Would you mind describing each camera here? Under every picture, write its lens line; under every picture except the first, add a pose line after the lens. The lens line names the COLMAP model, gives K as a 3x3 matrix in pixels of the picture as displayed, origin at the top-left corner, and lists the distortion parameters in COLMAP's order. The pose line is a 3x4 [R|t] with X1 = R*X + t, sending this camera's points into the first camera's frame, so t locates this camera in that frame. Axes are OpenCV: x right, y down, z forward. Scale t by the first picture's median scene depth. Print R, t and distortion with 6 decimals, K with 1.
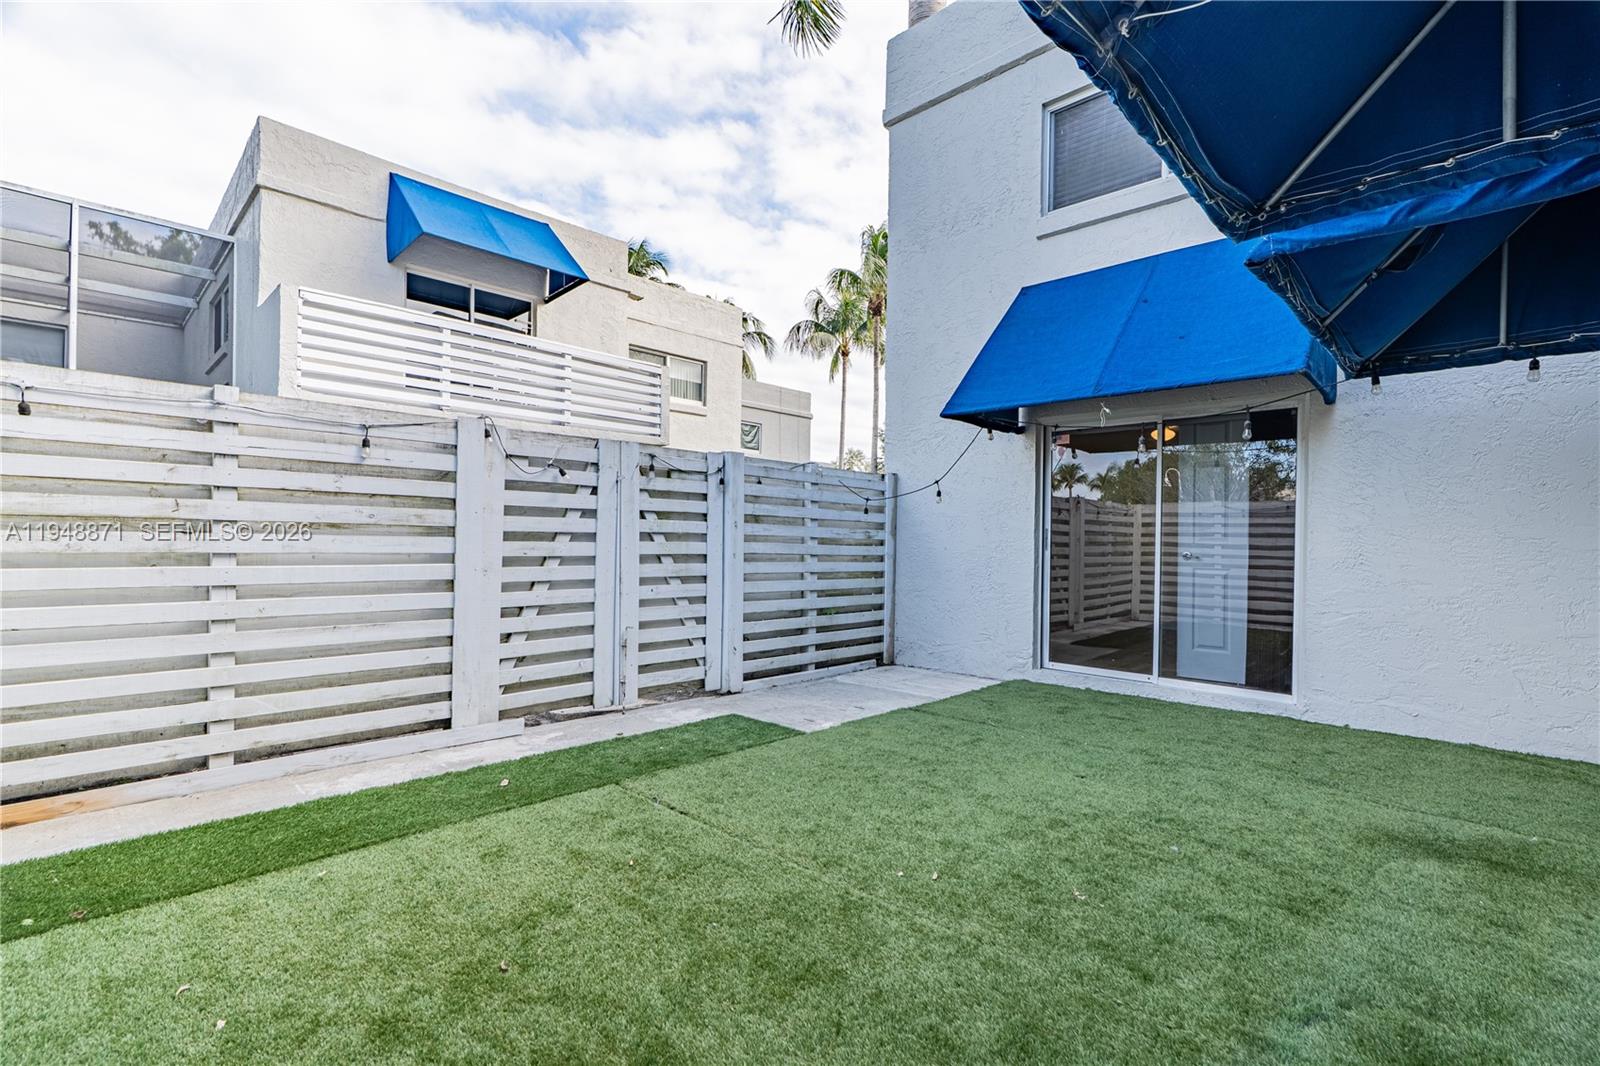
lens RADIAL K [[732.8, 0, 795.1], [0, 732.8, 536.8], [0, 0, 1]] dist [-0.001377, -0.000164]
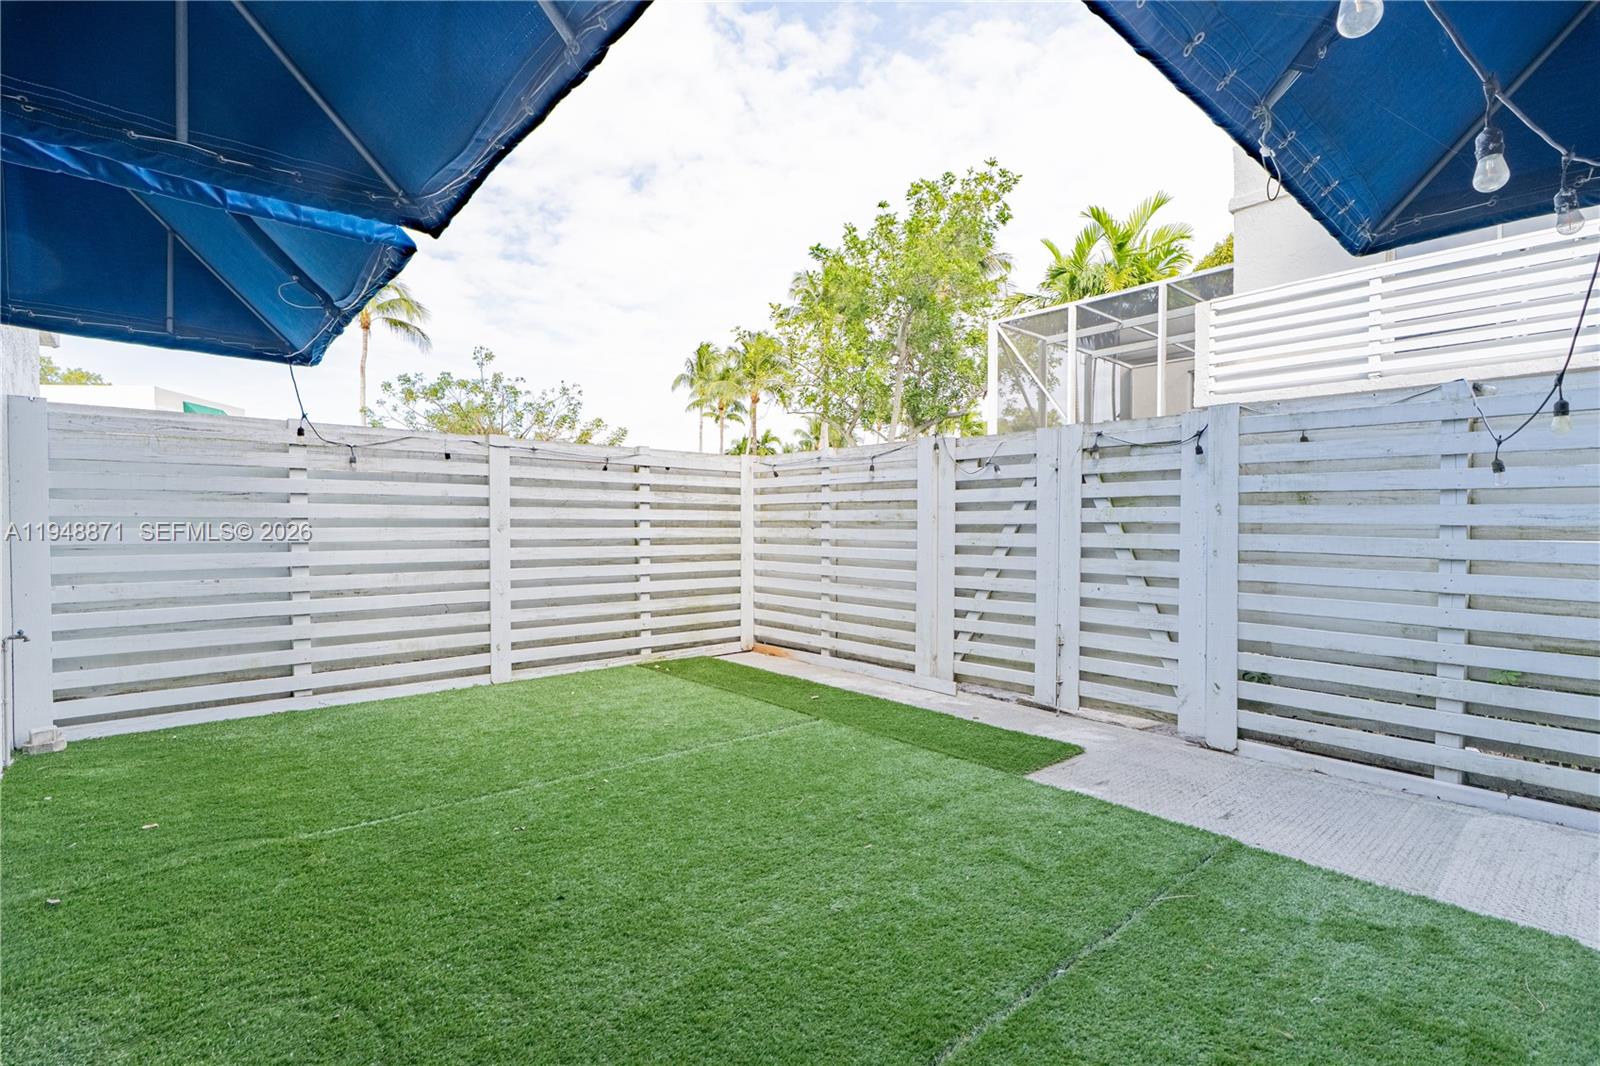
lens RADIAL K [[732.8, 0, 795.1], [0, 732.8, 536.8], [0, 0, 1]] dist [-0.001377, -0.000164]
pose [[-0.076005, -0.000156, -0.997107, 0.764284], [-0.000907, 1.000000, -0.000088, 0.012238], [0.997107, 0.000898, -0.076005, 0.771619]]
